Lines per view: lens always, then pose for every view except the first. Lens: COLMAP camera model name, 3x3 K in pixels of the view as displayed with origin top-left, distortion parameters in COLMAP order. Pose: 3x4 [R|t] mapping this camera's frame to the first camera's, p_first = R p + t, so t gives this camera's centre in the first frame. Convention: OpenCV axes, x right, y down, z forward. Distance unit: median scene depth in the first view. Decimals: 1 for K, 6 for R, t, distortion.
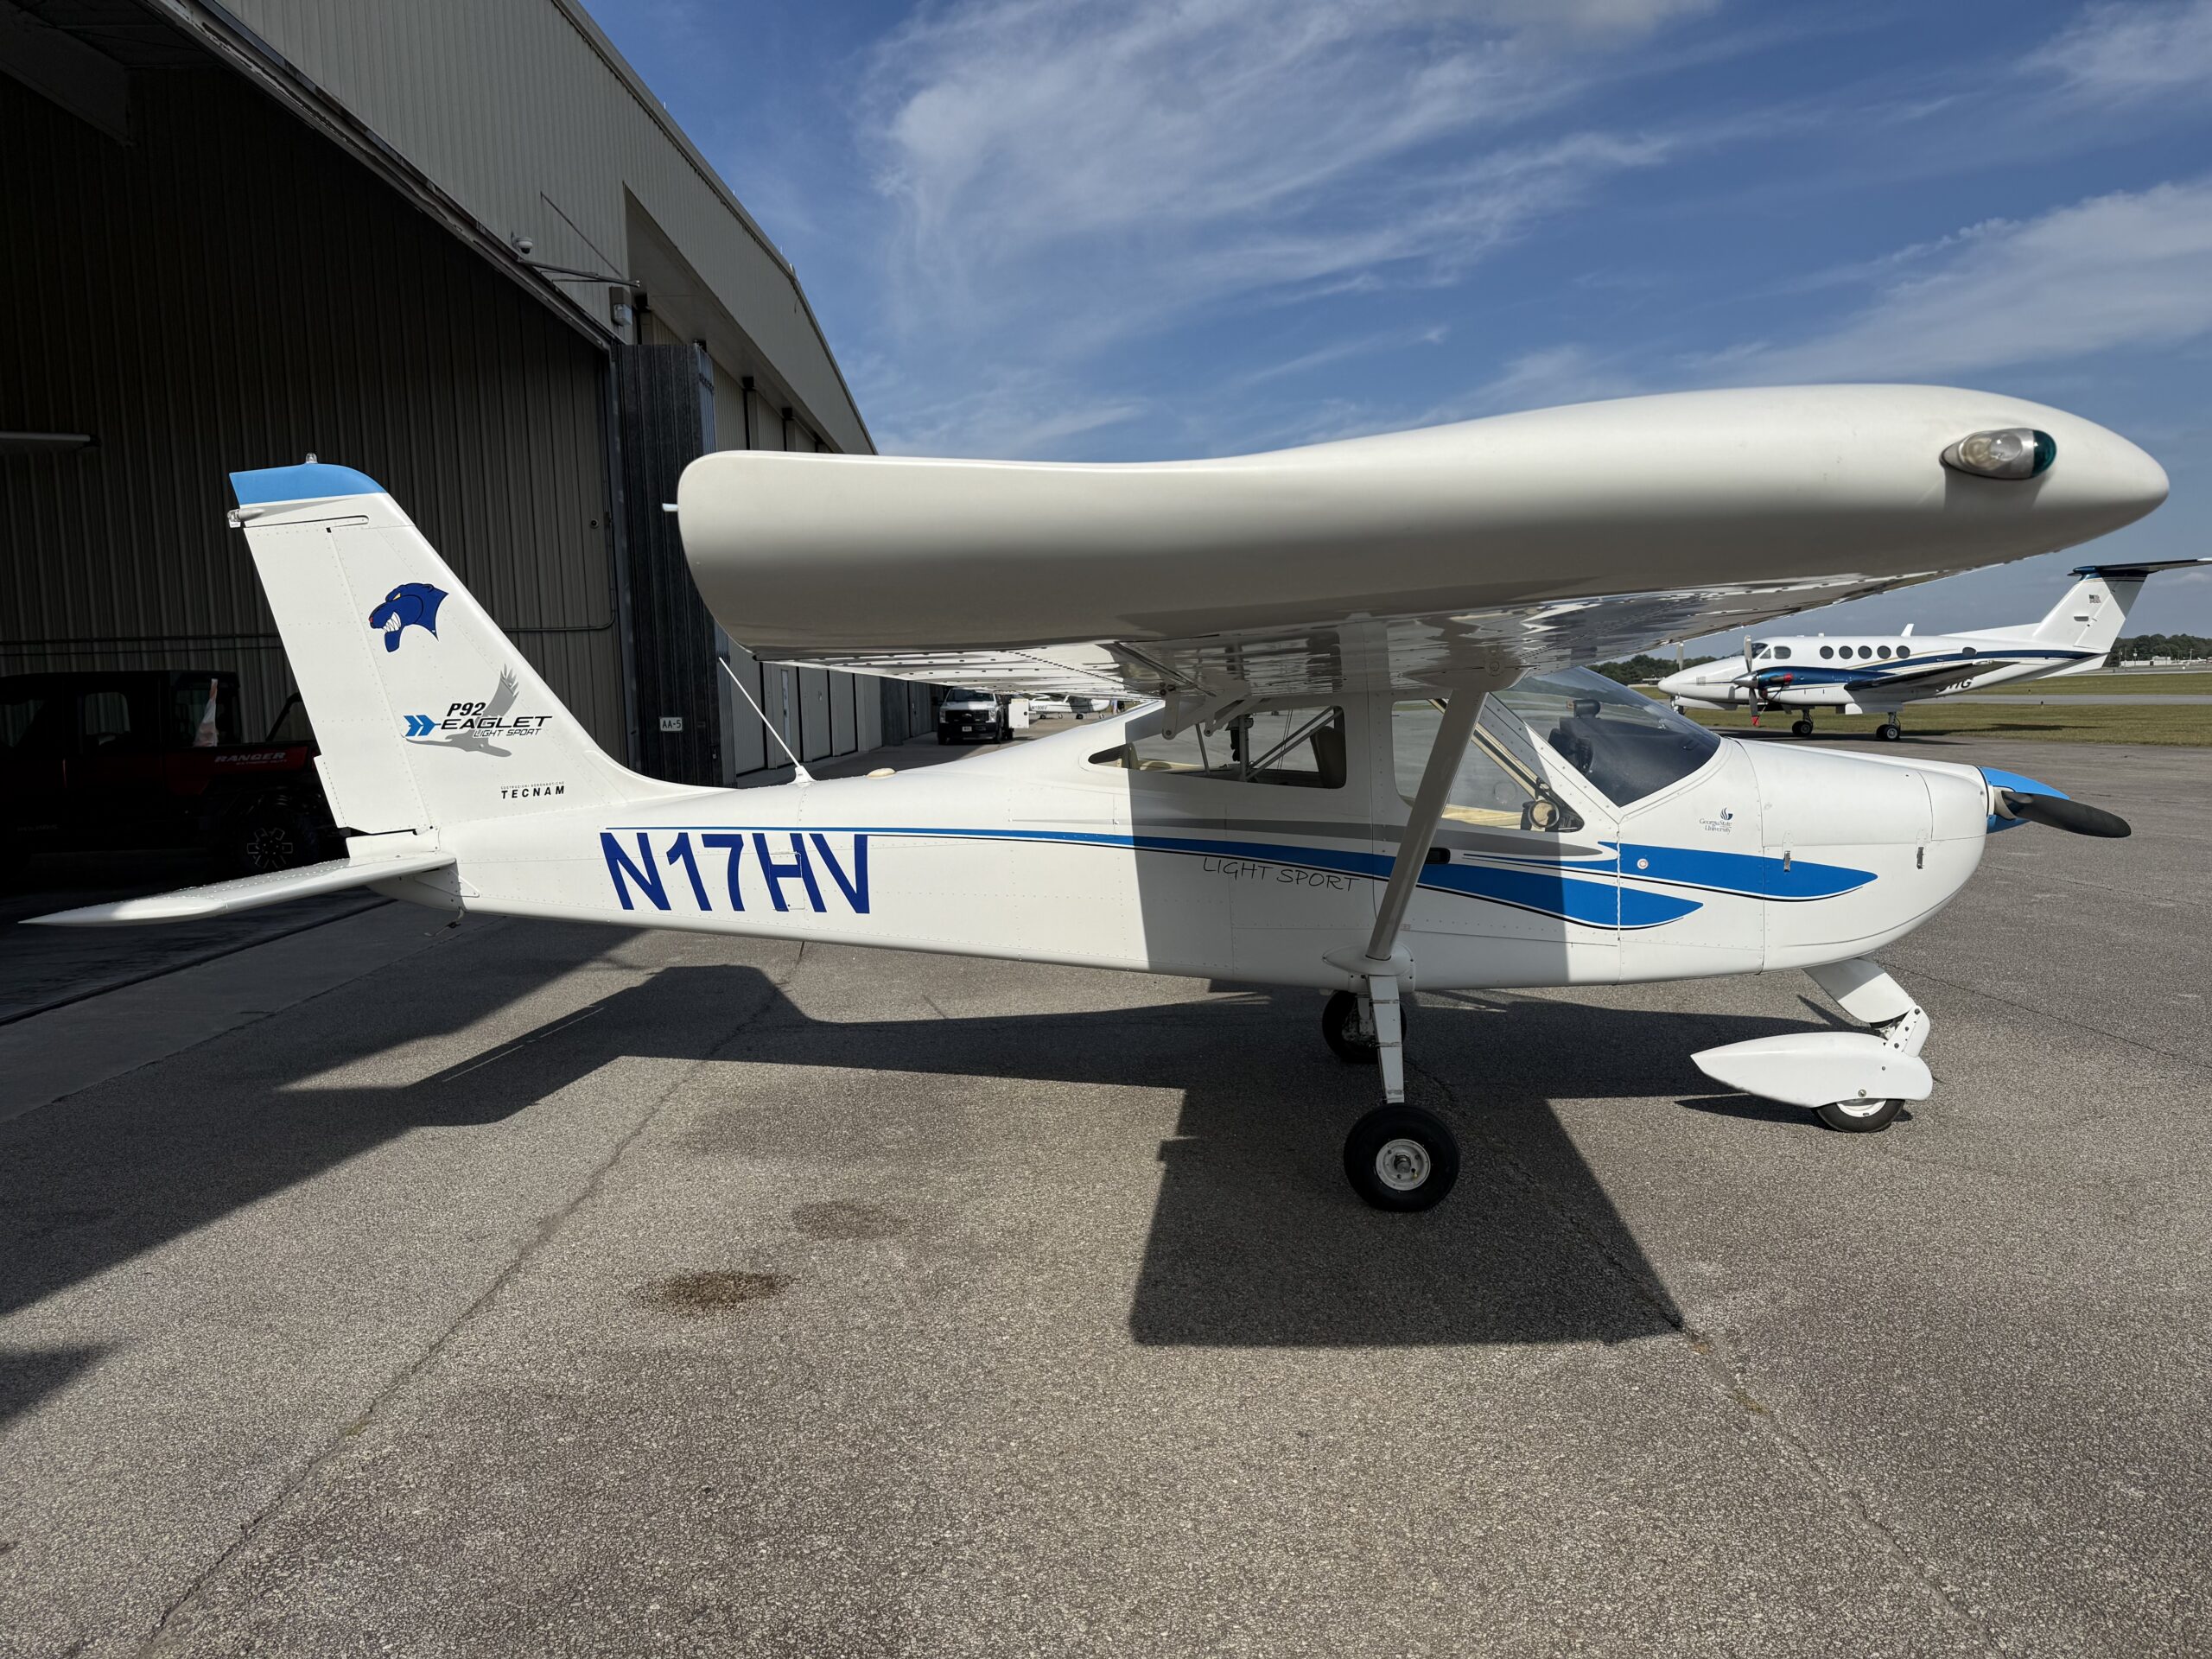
lens RADIAL K [[1540.8, 0, 1106.0], [0, 1540.8, 829.5], [0, 0, 1]] dist [0.137624, -0.220083]
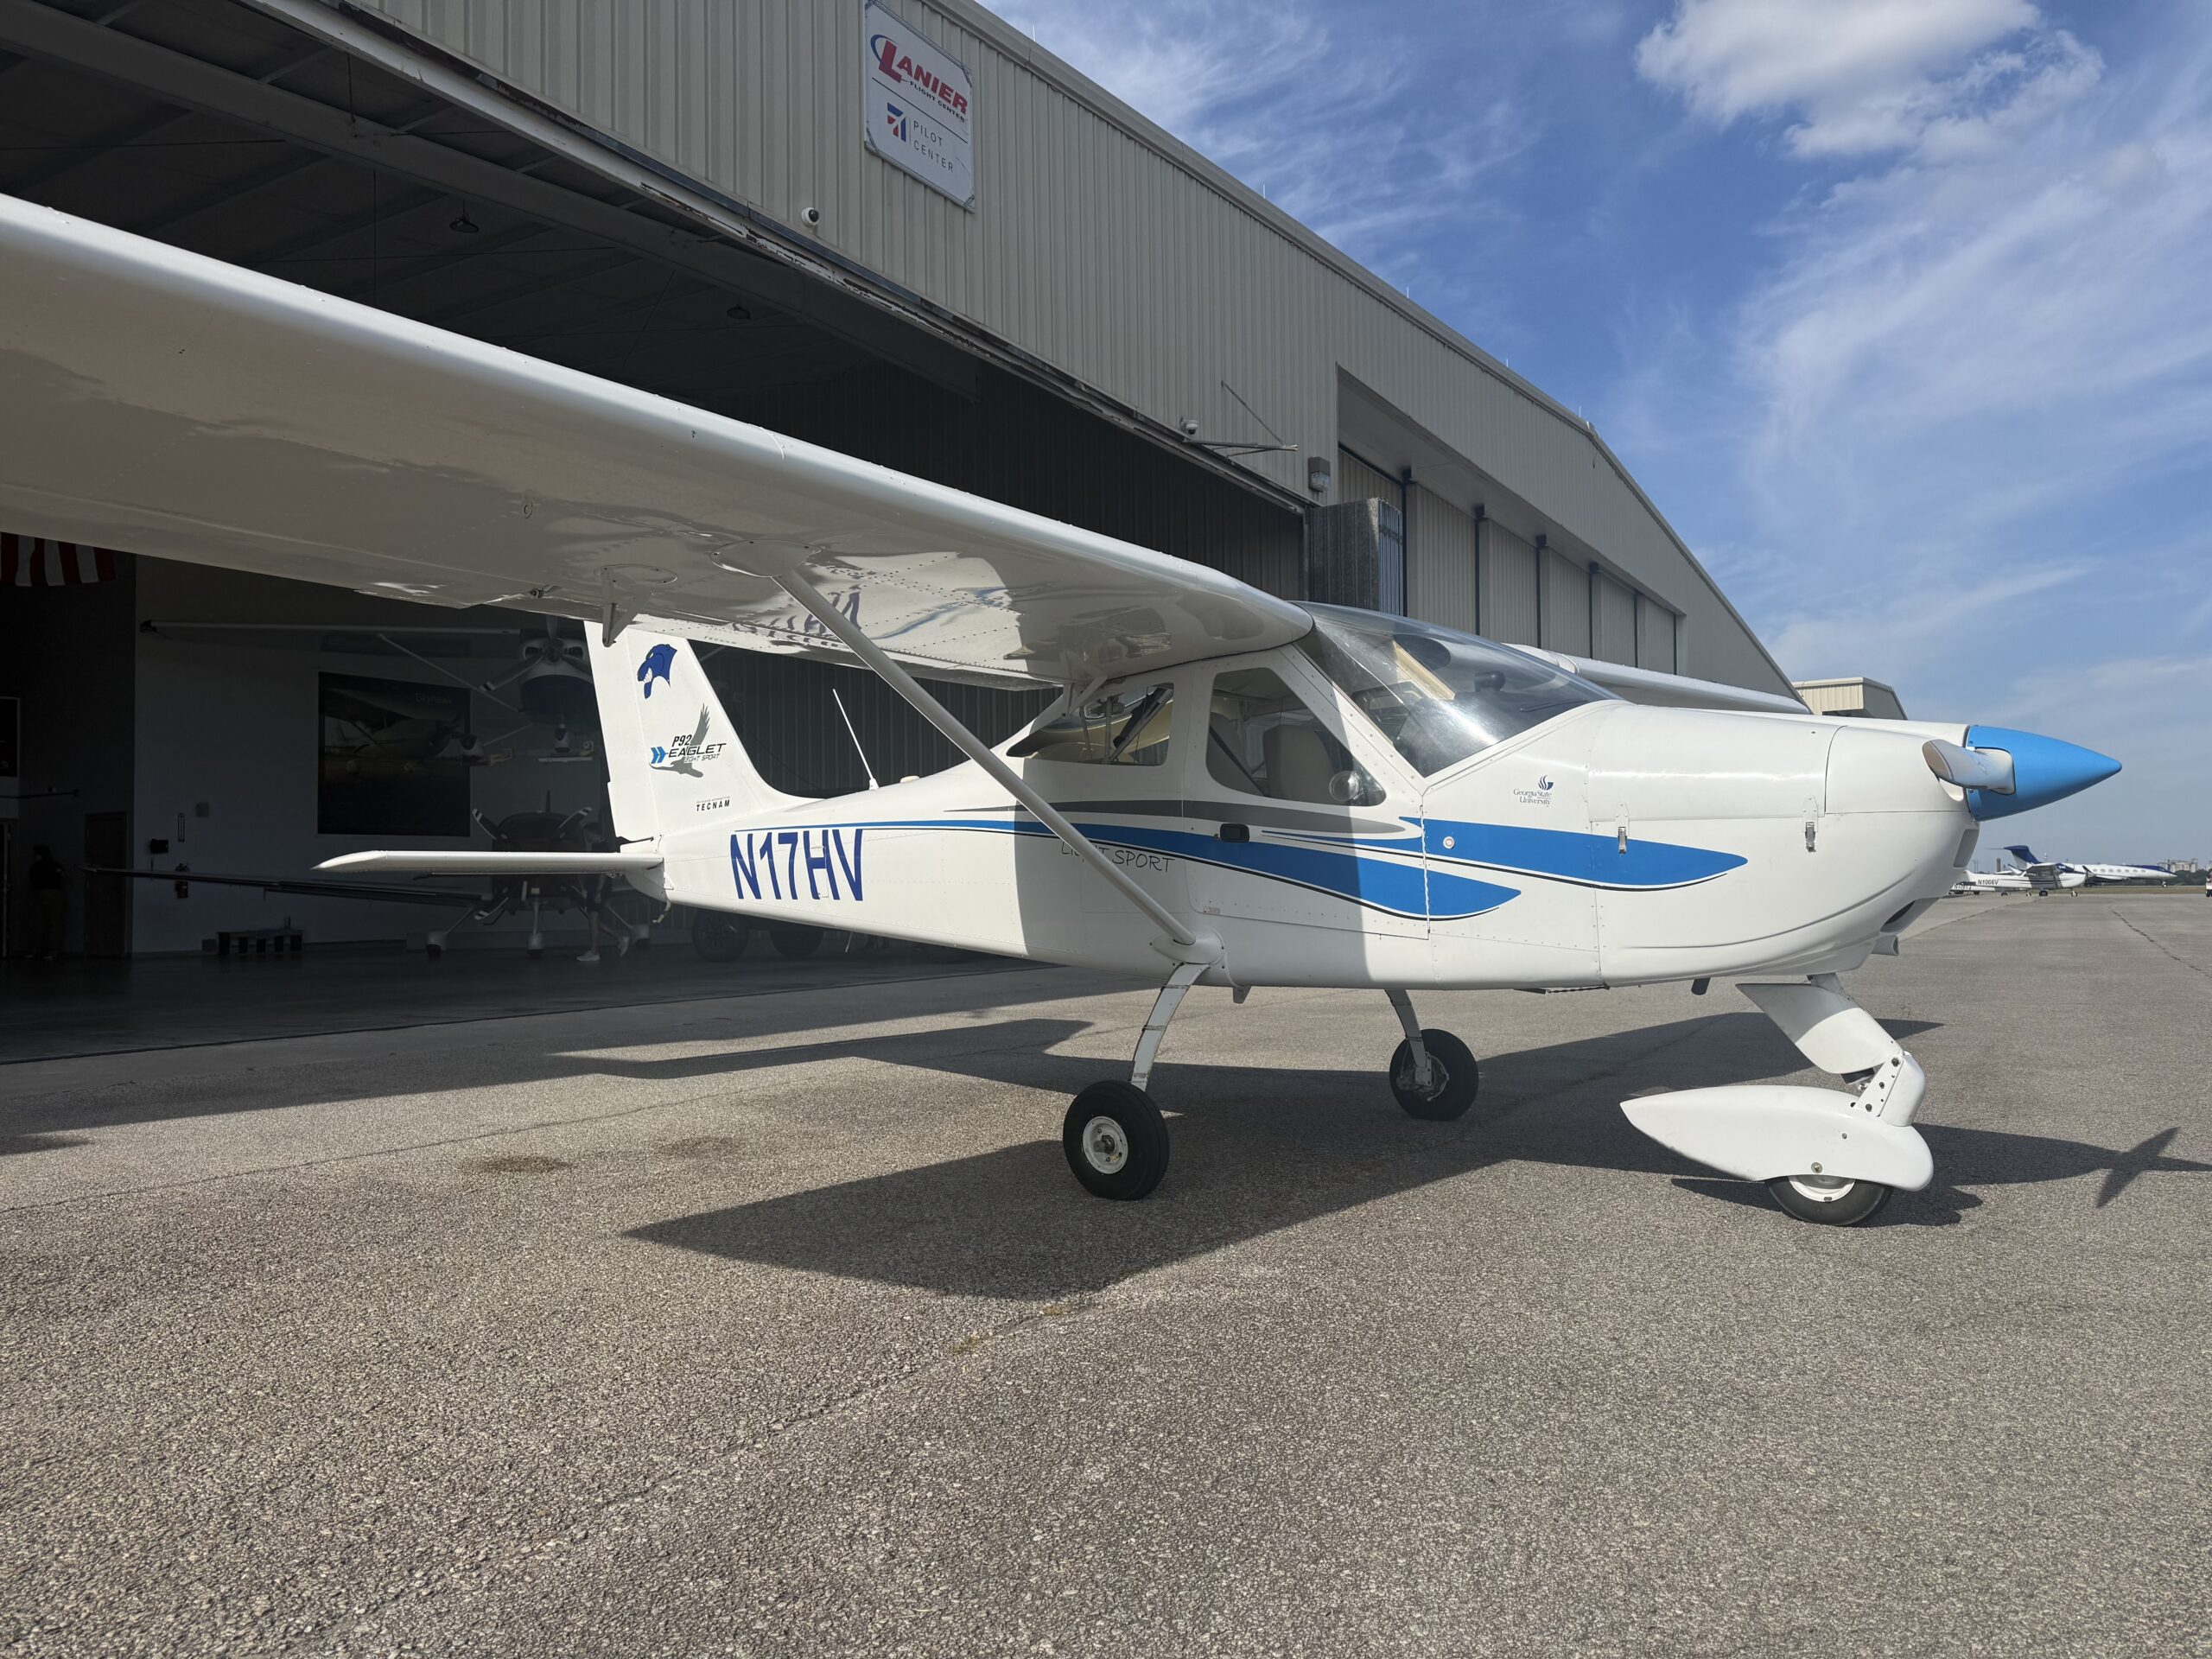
lens RADIAL K [[1540.8, 0, 1106.0], [0, 1540.8, 829.5], [0, 0, 1]] dist [0.137624, -0.220083]
pose [[0.833095, -0.001814, -0.553126, 0.587574], [-0.062045, 0.993377, -0.096706, 0.097288], [0.549638, 0.114884, 0.827466, 0.172332]]
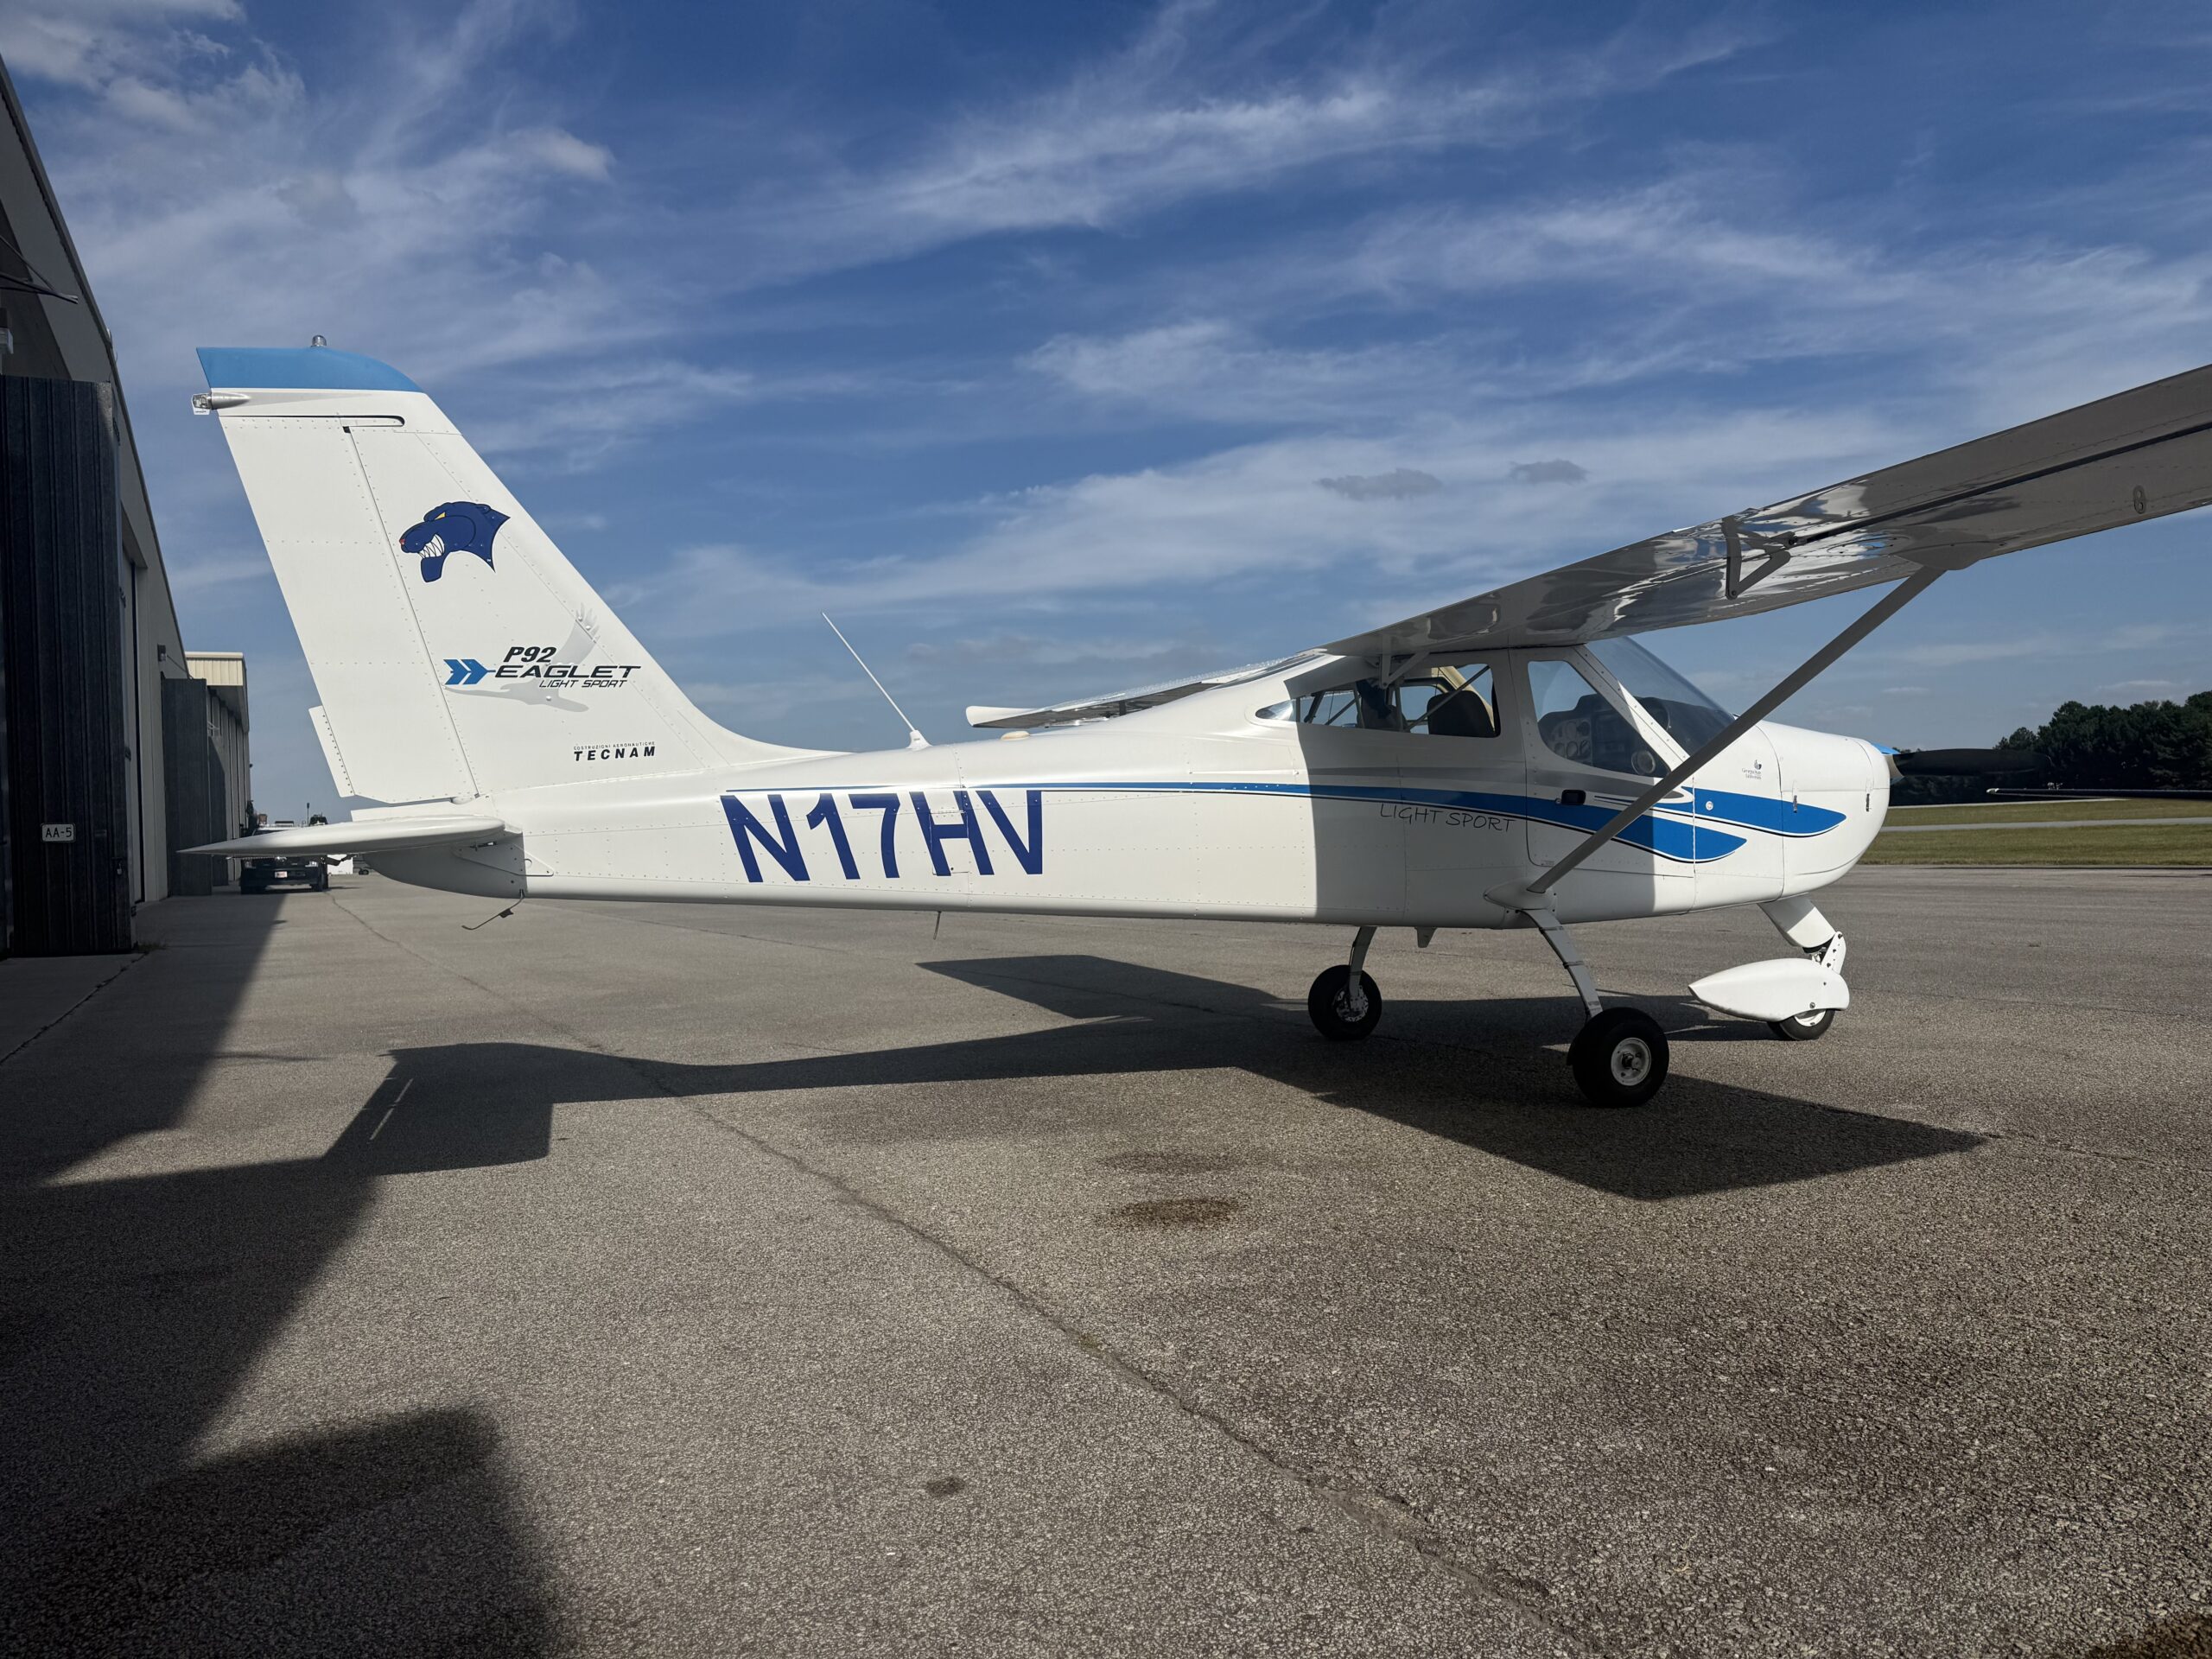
lens RADIAL K [[1540.8, 0, 1106.0], [0, 1540.8, 829.5], [0, 0, 1]] dist [0.137624, -0.220083]
pose [[0.899553, -0.002219, 0.436805, -0.518712], [0.047557, 0.994540, -0.092886, 0.114187], [-0.434214, 0.104329, 0.894748, 0.129400]]
